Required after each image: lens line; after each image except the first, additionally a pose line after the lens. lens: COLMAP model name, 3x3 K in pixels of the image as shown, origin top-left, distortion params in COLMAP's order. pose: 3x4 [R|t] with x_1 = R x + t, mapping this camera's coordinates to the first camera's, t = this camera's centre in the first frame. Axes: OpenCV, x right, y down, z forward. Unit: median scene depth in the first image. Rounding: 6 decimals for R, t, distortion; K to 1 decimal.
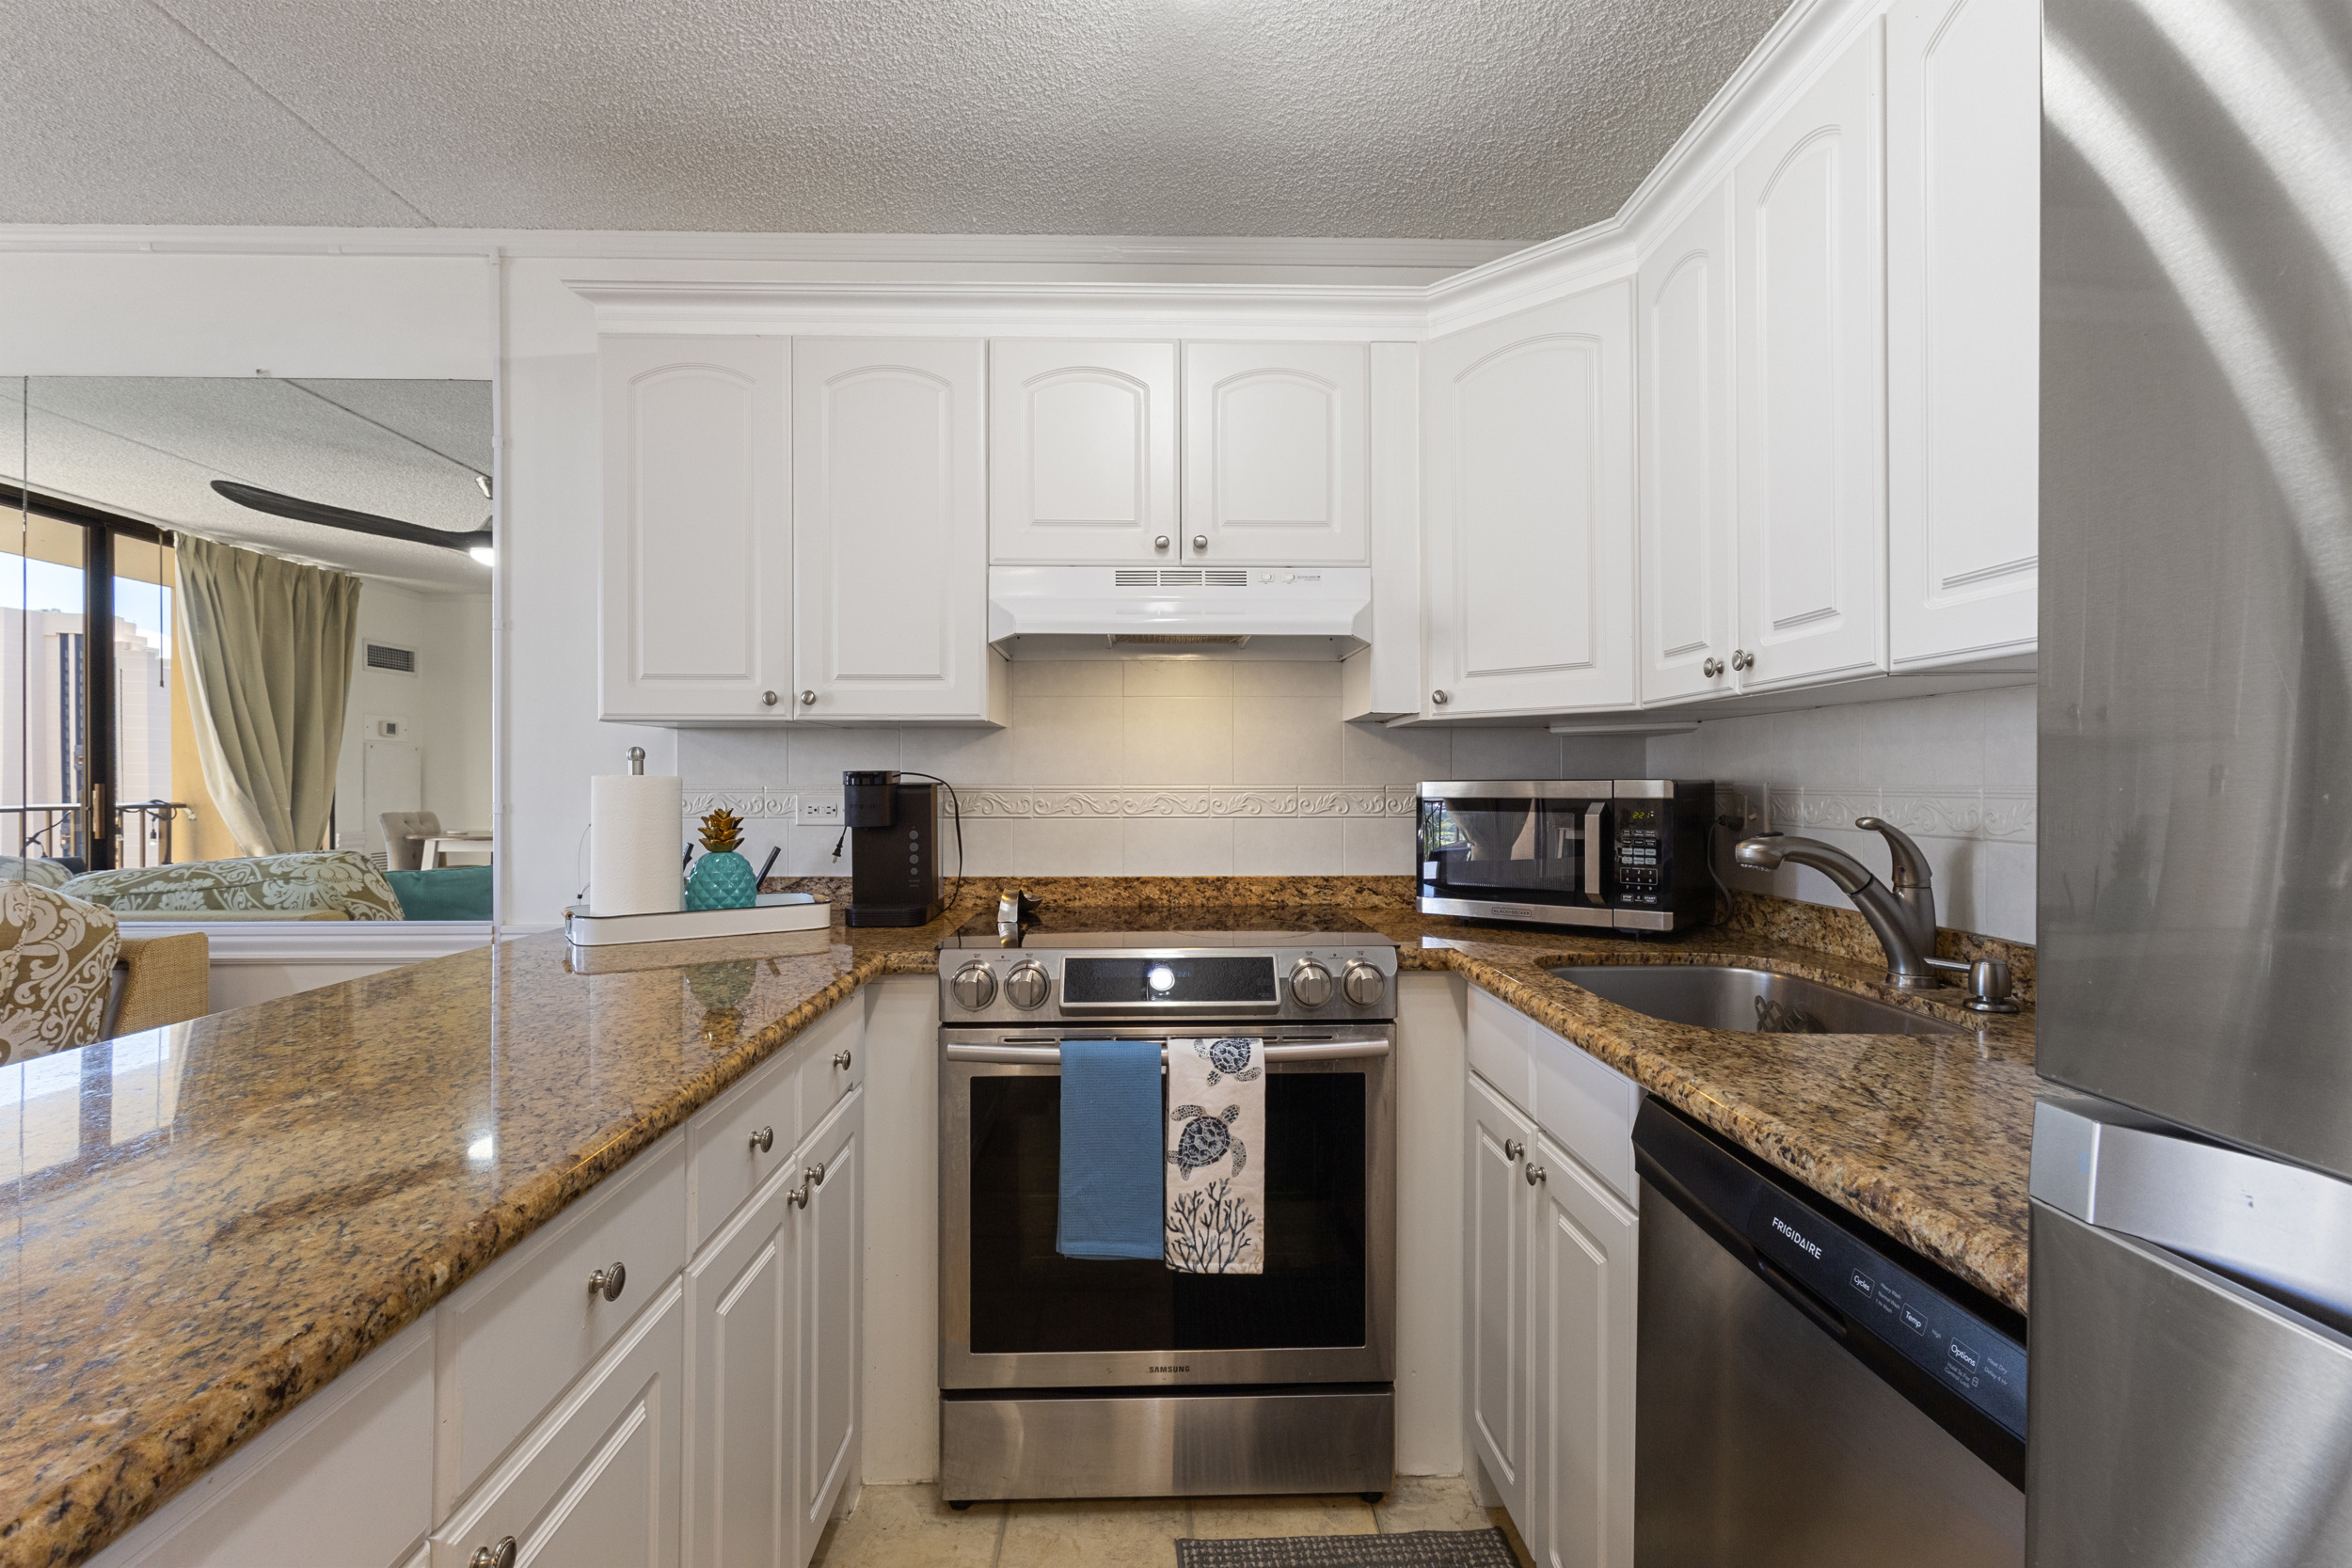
lens RADIAL K [[1079.2, 0, 1180.3], [0, 1079.2, 771.3], [0, 0, 1]] dist [-0.002043, 0.004187]
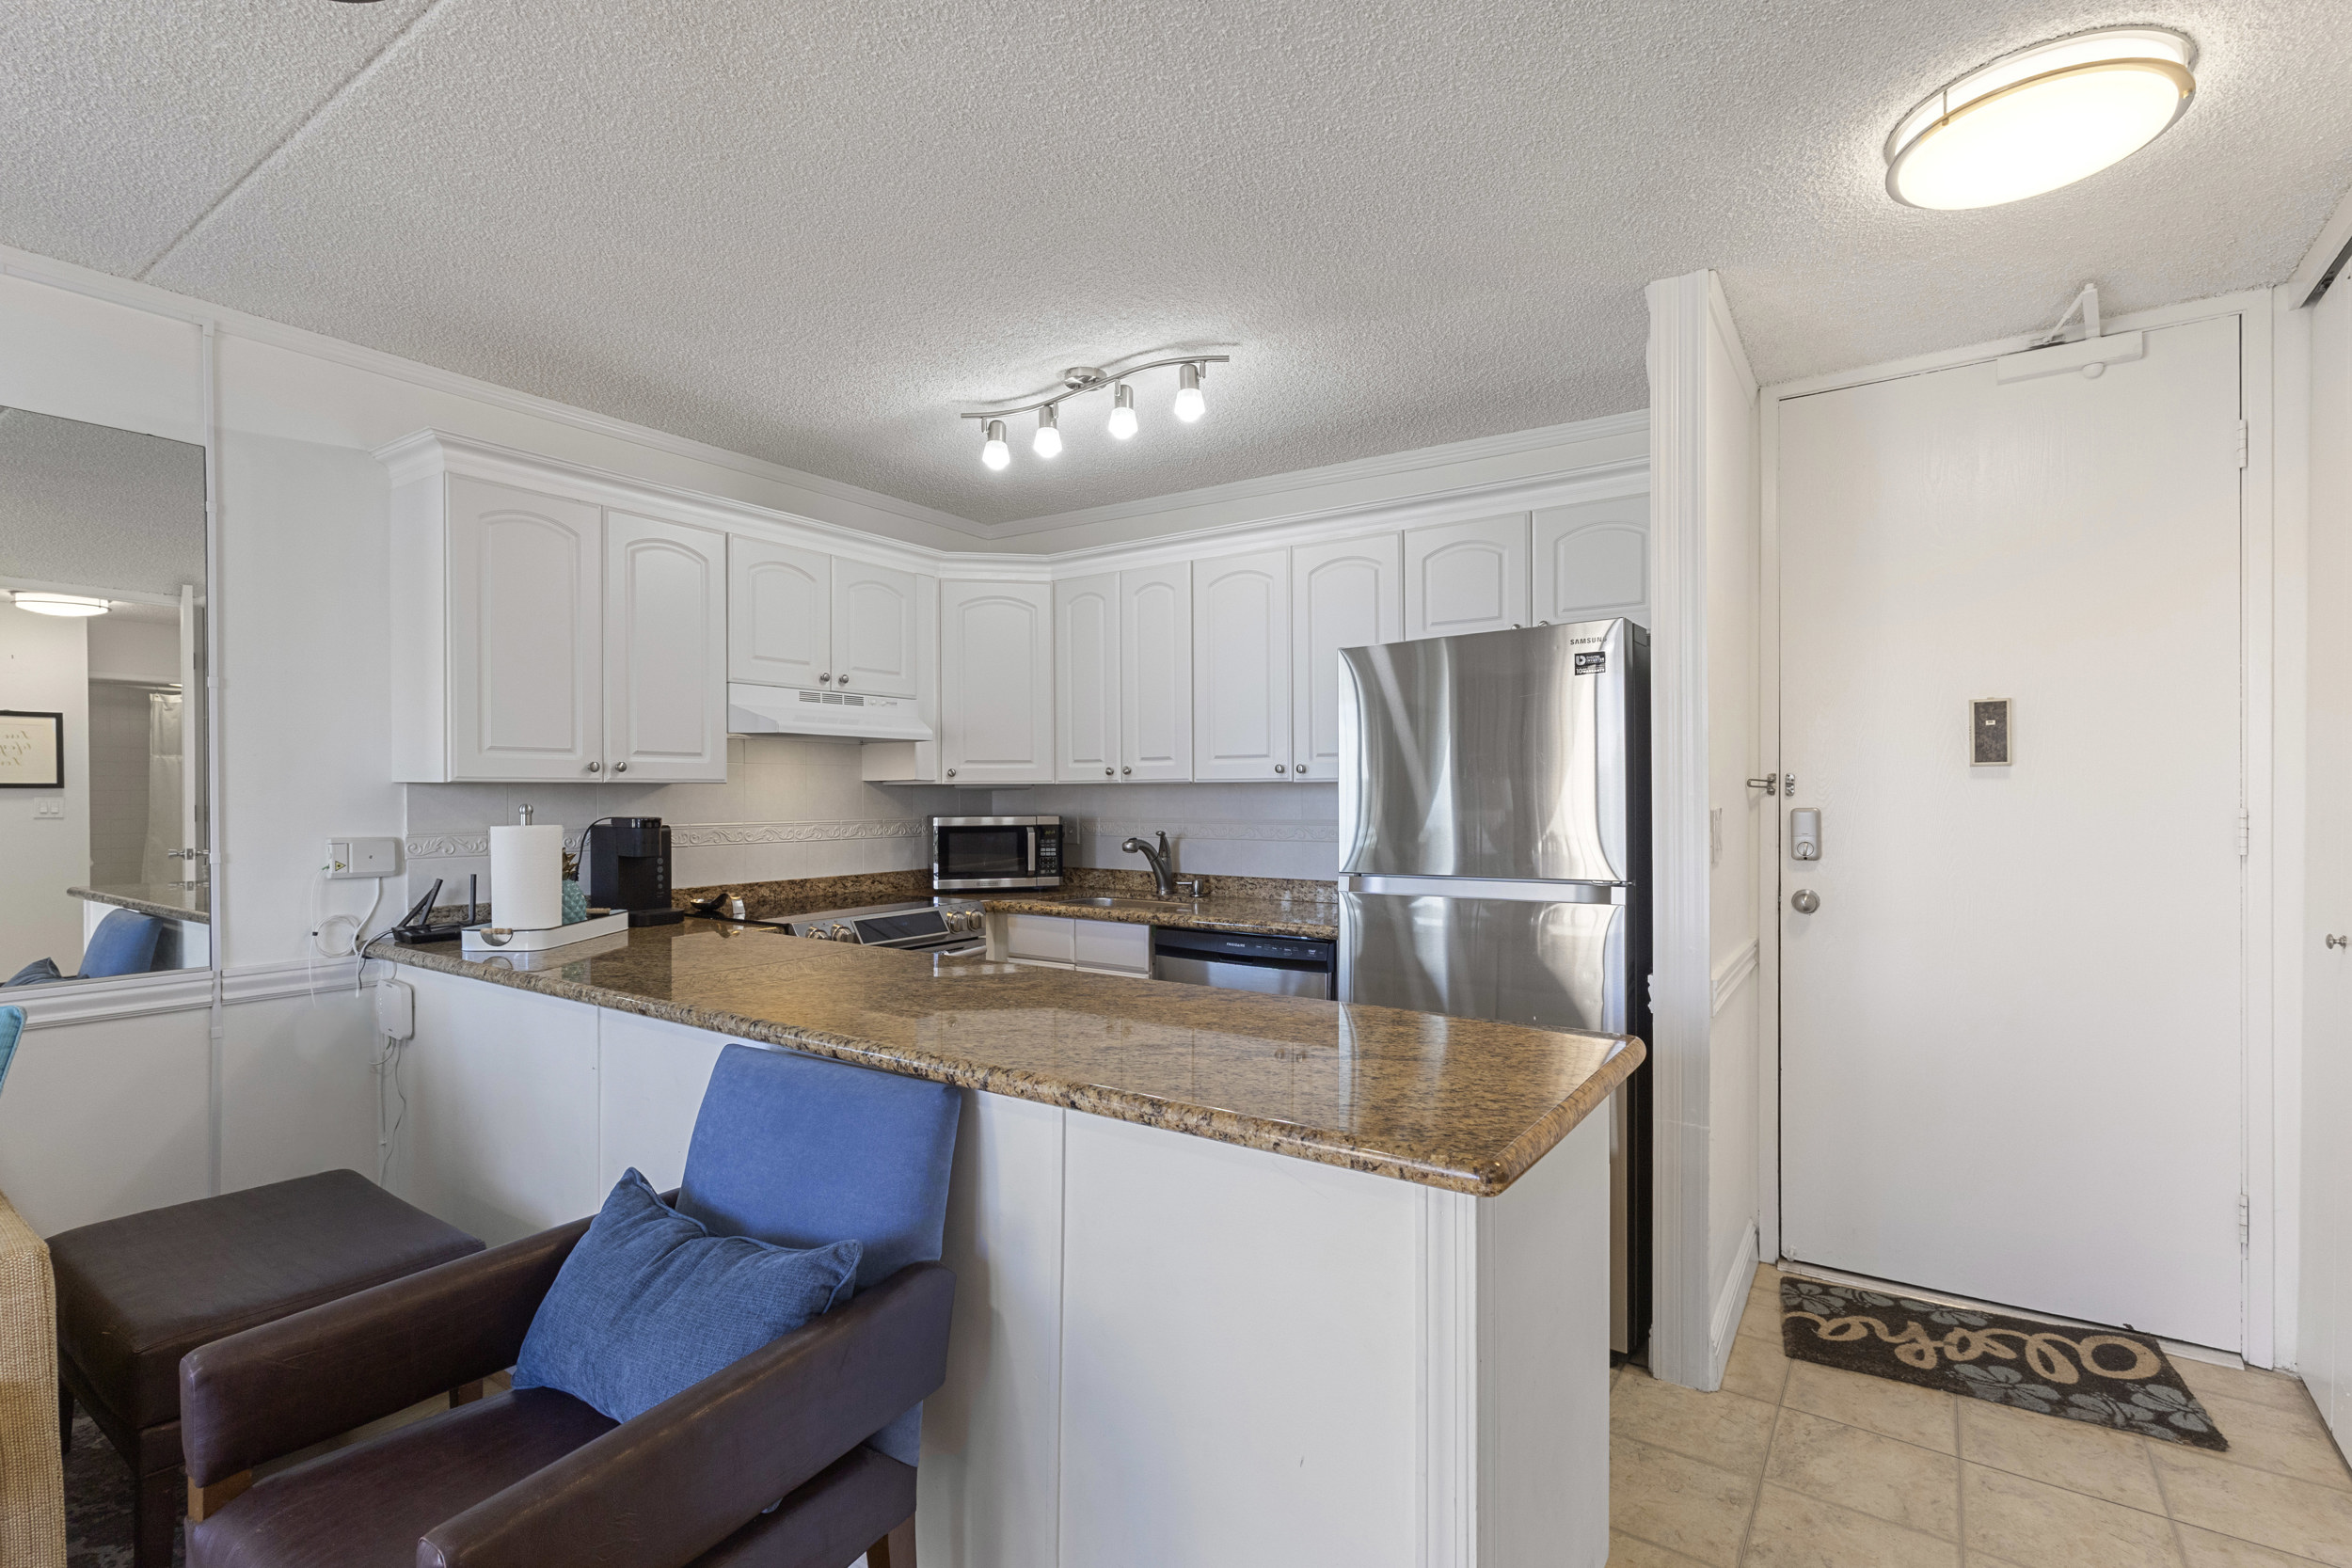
lens RADIAL K [[1079.2, 0, 1156.6], [0, 1079.2, 797.8], [0, 0, 1]] dist [-0.002043, 0.004187]
pose [[0.595056, -0.004550, 0.803672, -1.041581], [-0.006310, 0.999927, 0.010333, -0.045940], [-0.803660, -0.011220, 0.594983, -0.398152]]
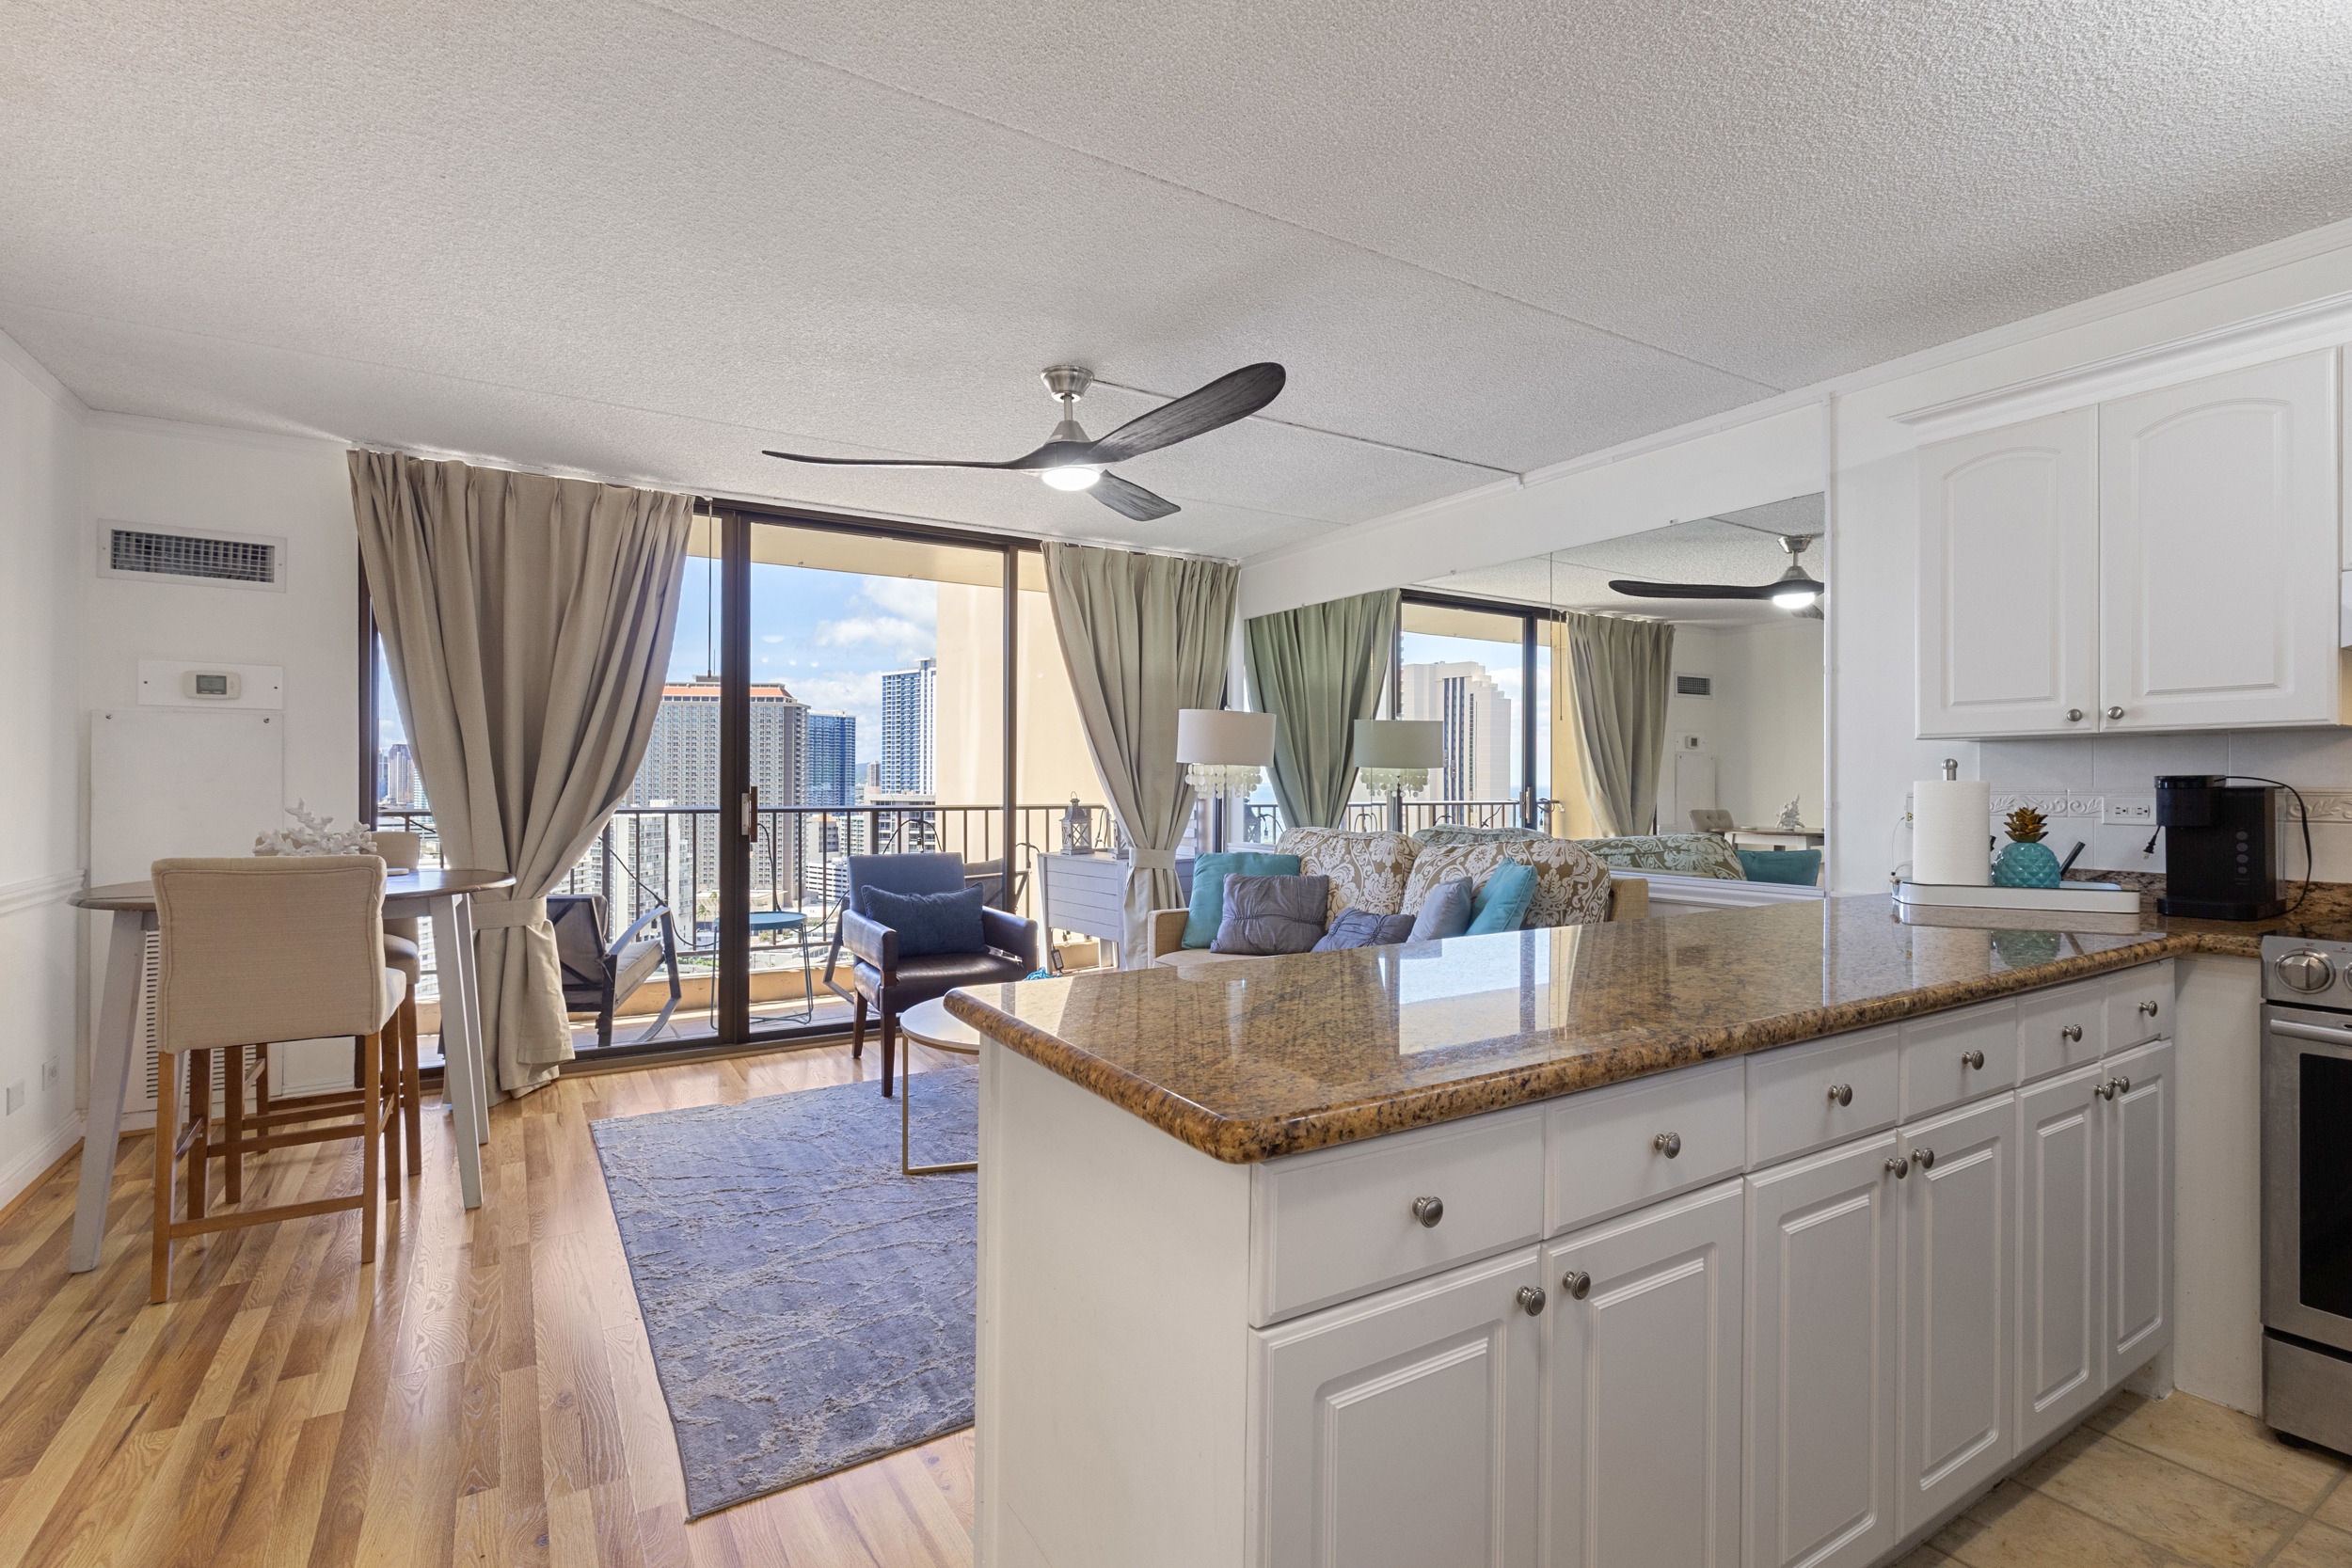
lens RADIAL K [[1079.2, 0, 1175.8], [0, 1079.2, 791.5], [0, 0, 1]] dist [-0.002043, 0.004187]
pose [[0.497185, 0.004956, -0.867630, 0.157016], [0.008365, 0.999910, 0.010505, -0.004185], [0.867604, -0.012481, 0.497099, -0.442385]]
